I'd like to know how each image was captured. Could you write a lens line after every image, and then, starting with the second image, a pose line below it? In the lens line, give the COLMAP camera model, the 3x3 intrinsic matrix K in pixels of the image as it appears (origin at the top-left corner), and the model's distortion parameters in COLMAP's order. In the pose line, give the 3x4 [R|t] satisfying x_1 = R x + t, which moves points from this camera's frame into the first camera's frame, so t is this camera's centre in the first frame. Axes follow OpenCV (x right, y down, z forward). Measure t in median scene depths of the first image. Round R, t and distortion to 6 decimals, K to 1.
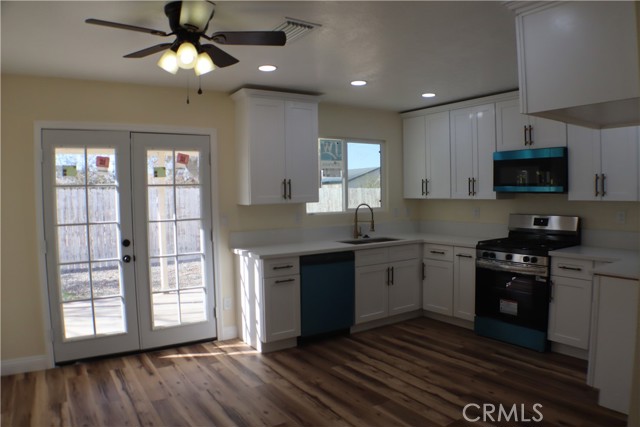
lens RADIAL K [[446.3, 0, 323.3], [0, 446.3, 213.5], [0, 0, 1]] dist [-0.190189, 0.069530]
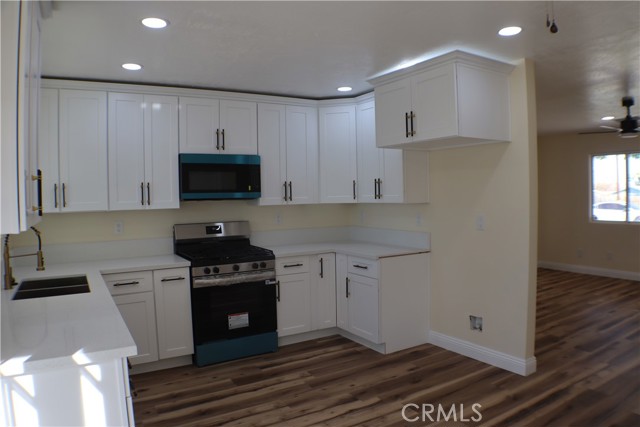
lens RADIAL K [[446.3, 0, 323.3], [0, 446.3, 213.5], [0, 0, 1]] dist [-0.190189, 0.069530]
pose [[0.038044, -0.031330, 0.998785, -0.542785], [0.067129, 0.997331, 0.028727, -0.033133], [-0.997019, 0.065955, 0.040046, 0.803118]]
